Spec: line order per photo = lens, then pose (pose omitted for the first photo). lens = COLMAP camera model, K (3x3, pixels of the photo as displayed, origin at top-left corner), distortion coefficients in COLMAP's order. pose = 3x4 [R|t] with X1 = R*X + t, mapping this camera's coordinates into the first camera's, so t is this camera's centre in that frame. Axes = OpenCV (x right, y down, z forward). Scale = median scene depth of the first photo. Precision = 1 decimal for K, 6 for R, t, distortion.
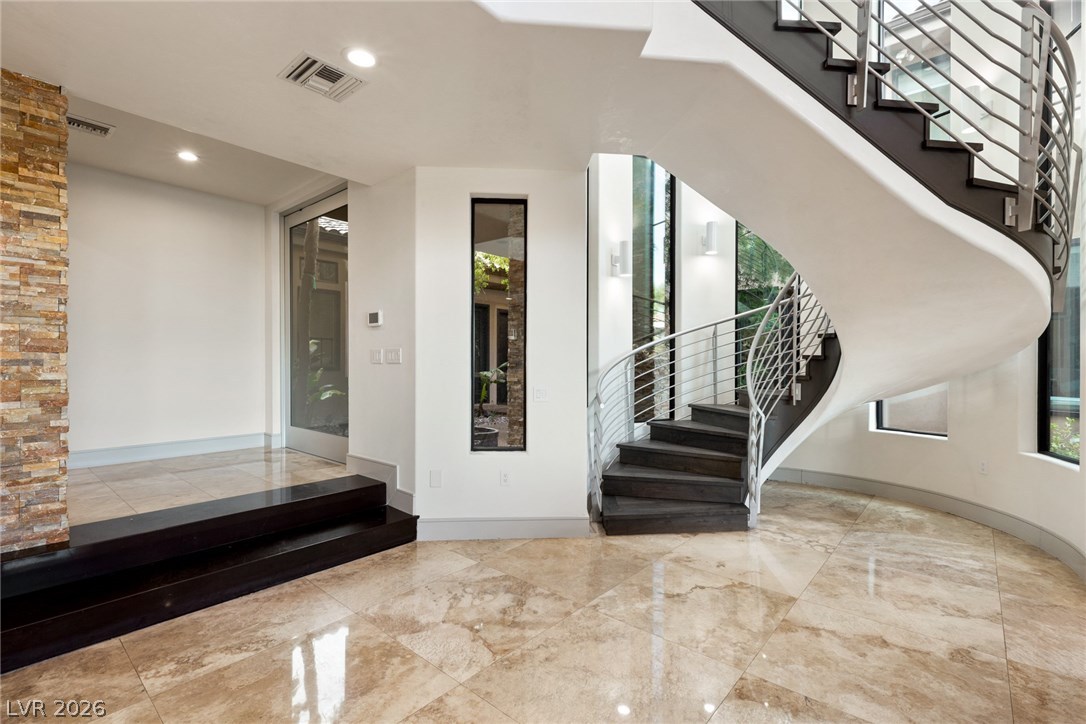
lens RADIAL K [[493.0, 0, 543.0], [0, 493.0, 362.0], [0, 0, 1]] dist [0.000091, -0.000042]
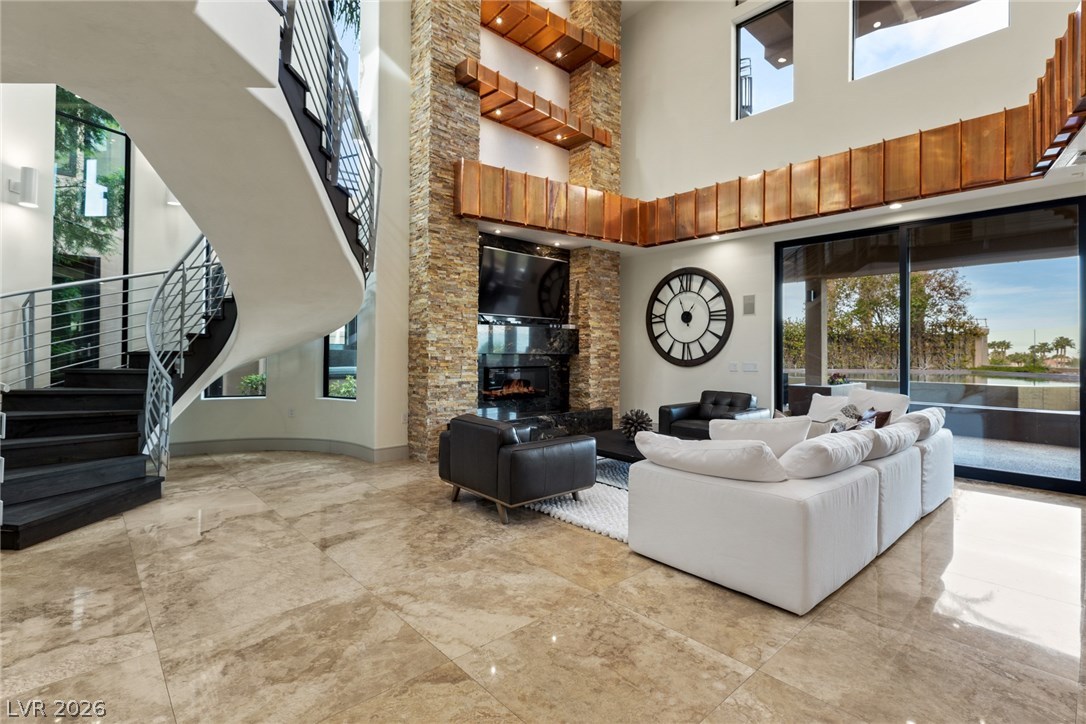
lens RADIAL K [[509.7, 0, 551.7], [0, 509.7, 344.3], [0, 0, 1]] dist [0.002840, 0.000145]
pose [[0.109837, 0.014159, 0.993849, -0.864579], [-0.006431, 0.999888, -0.013535, 0.035540], [-0.993929, -0.004904, 0.109915, 0.079918]]
